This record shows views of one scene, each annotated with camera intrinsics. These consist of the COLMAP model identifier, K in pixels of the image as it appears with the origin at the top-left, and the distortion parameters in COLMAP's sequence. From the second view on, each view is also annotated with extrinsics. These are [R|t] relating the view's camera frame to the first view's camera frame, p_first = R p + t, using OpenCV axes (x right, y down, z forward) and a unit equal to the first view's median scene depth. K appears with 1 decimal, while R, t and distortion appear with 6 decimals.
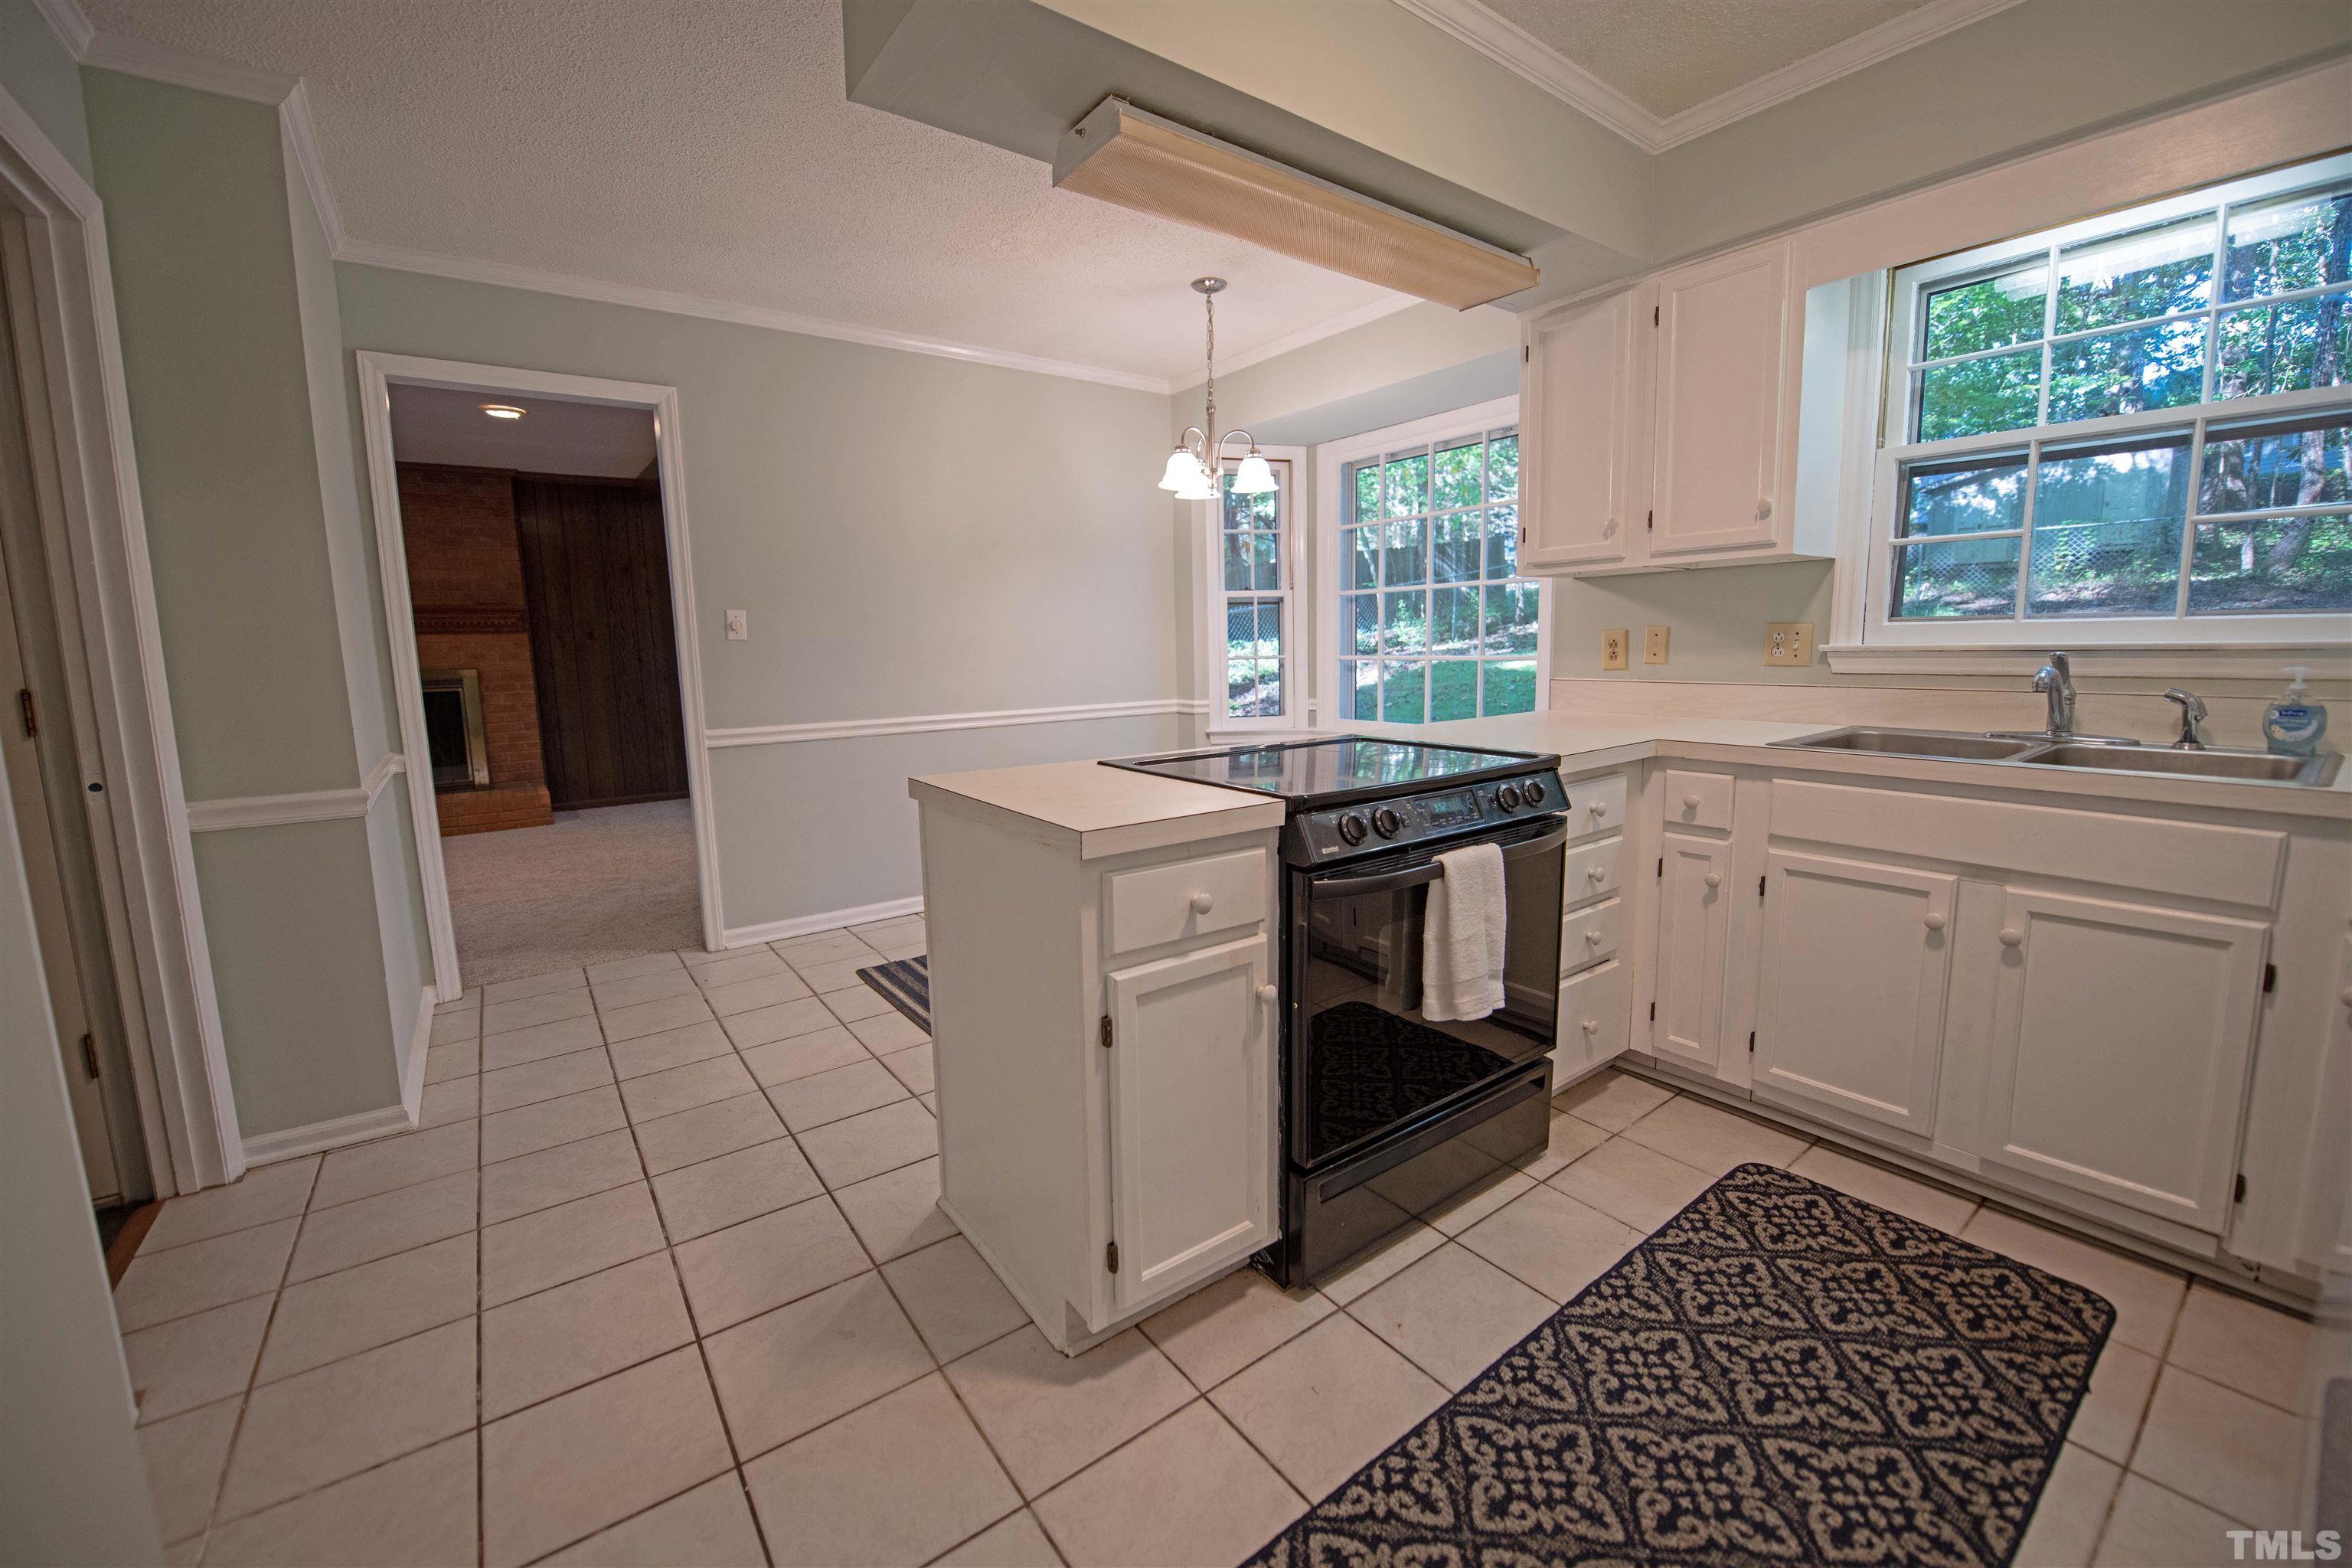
lens RADIAL K [[941.1, 0, 1178.6], [0, 941.1, 777.8], [0, 0, 1]] dist [-0.017856, -0.002010]
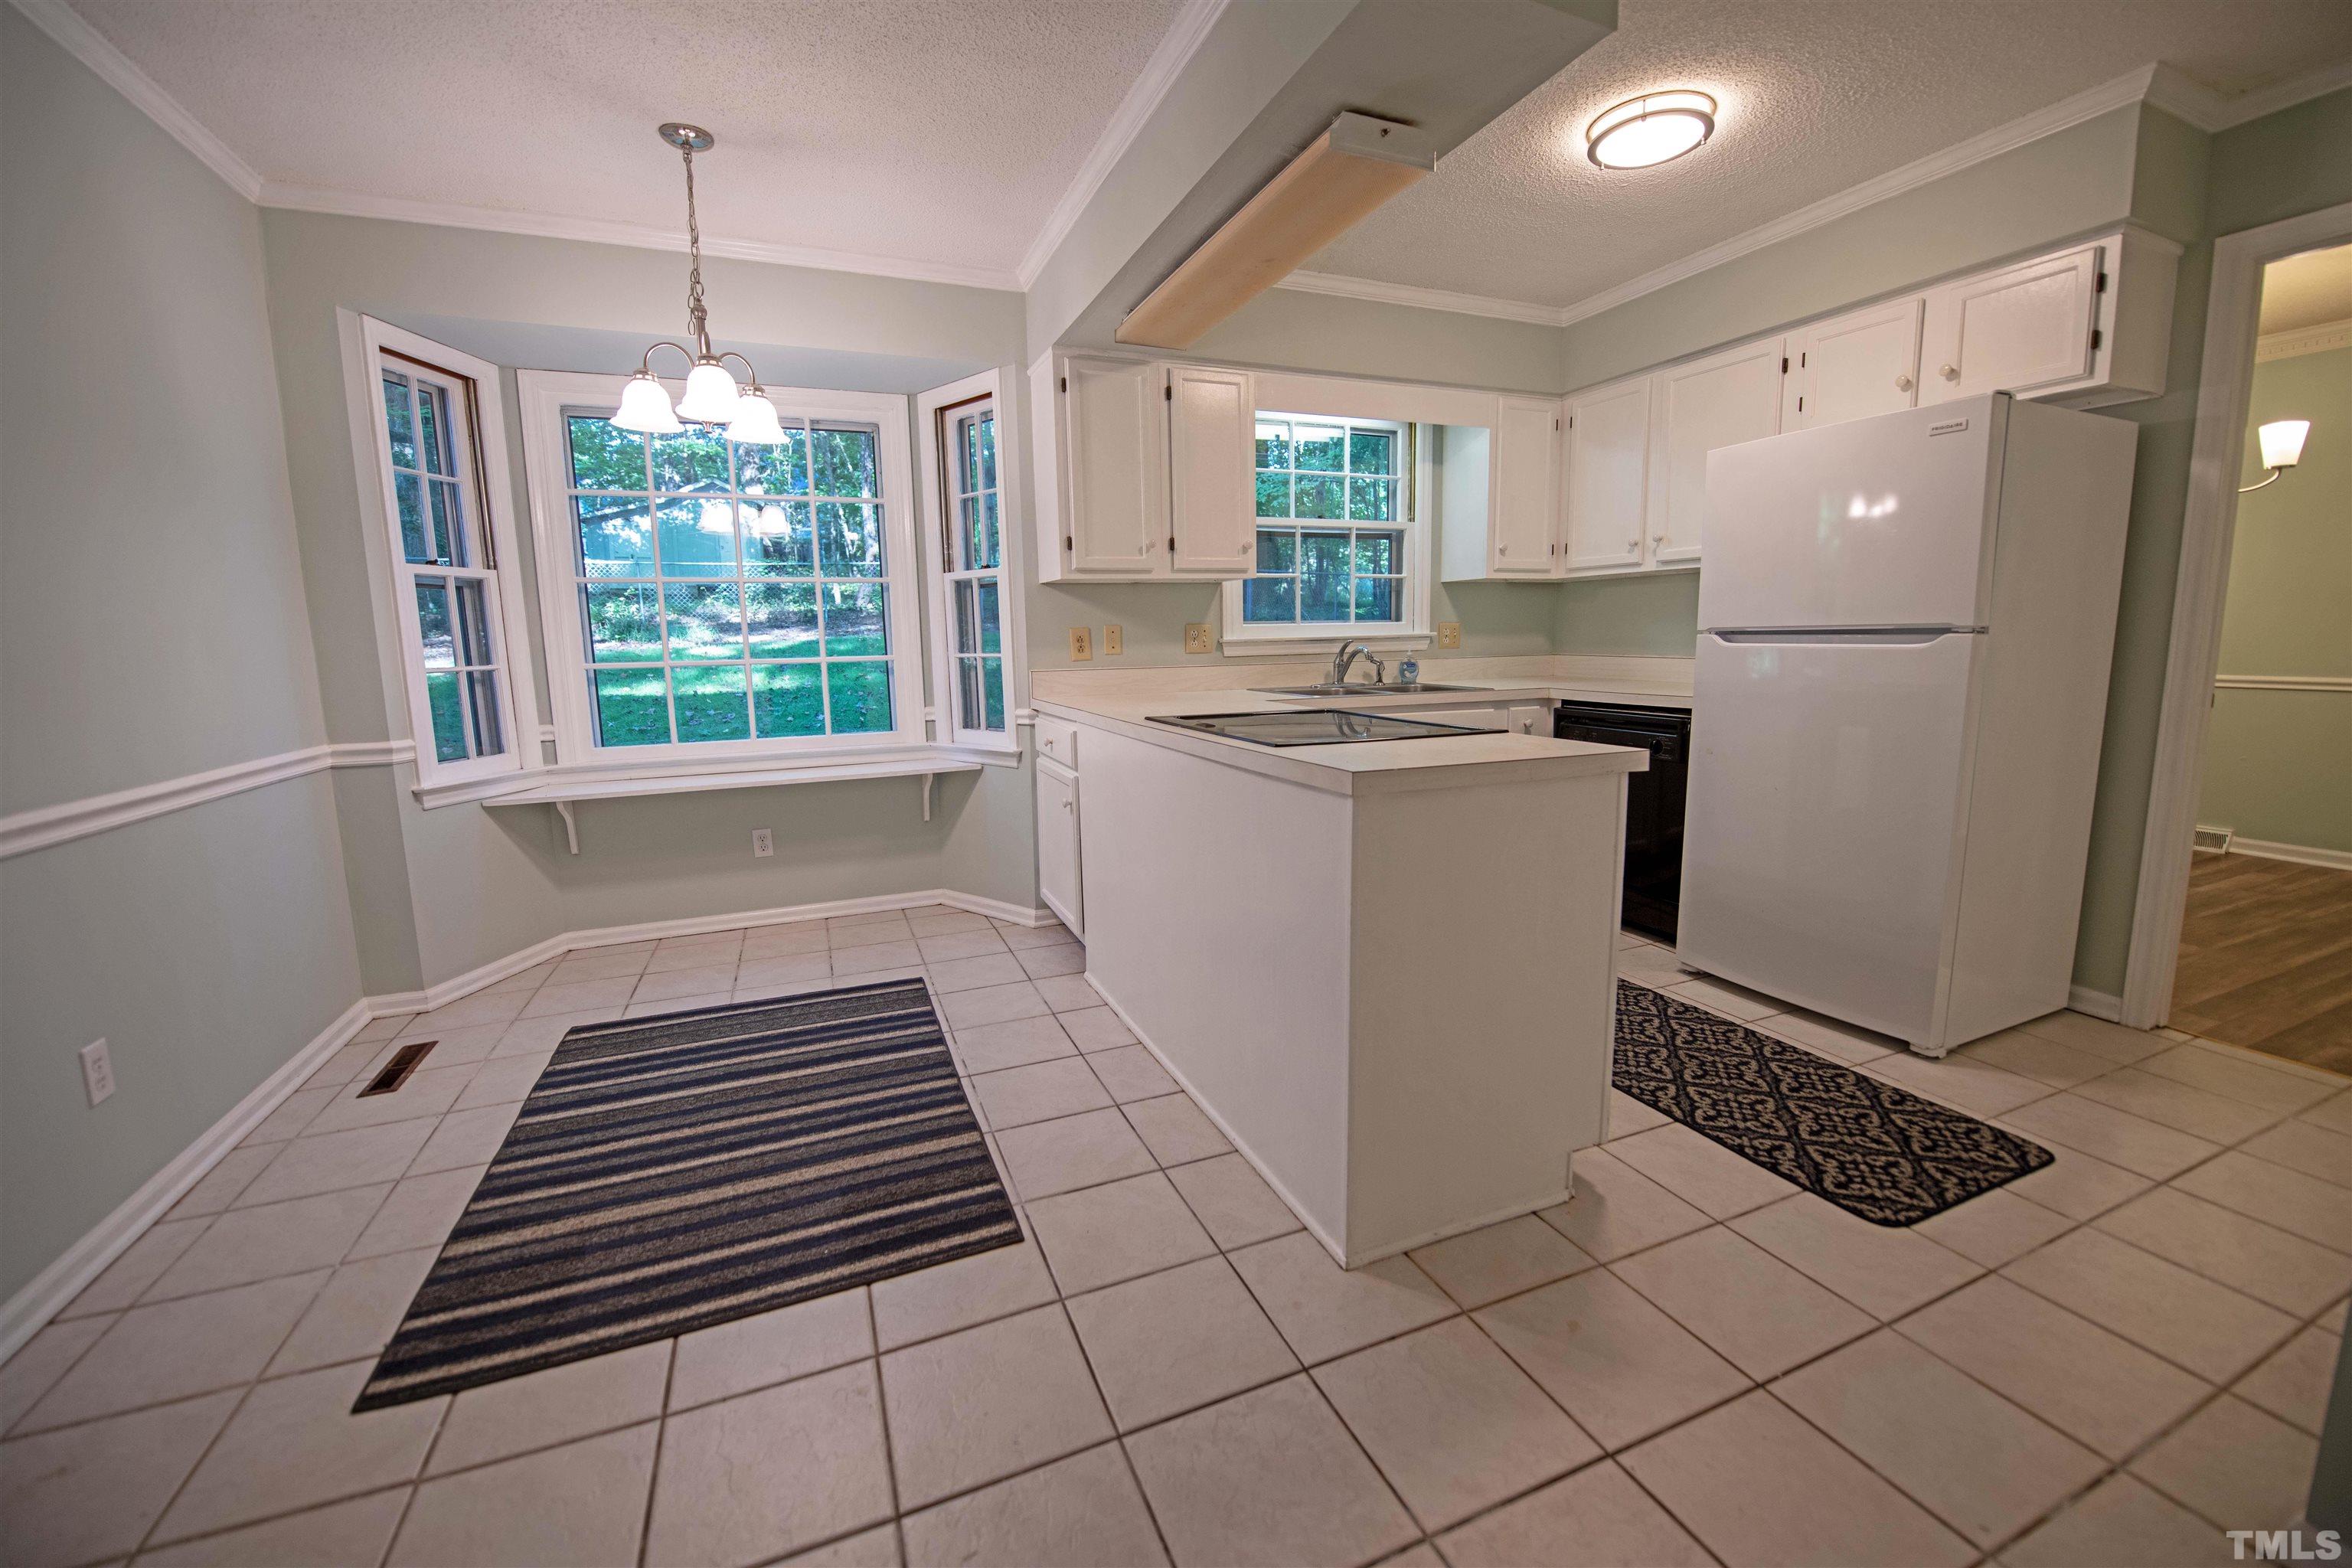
lens RADIAL K [[941.1, 0, 1176.4], [0, 941.1, 781.4], [0, 0, 1]] dist [-0.017856, -0.002010]
pose [[0.241830, -0.134816, 0.960907, -0.687985], [0.153327, 0.983168, 0.099352, -0.061739], [-0.958128, 0.123307, 0.258430, 0.569120]]
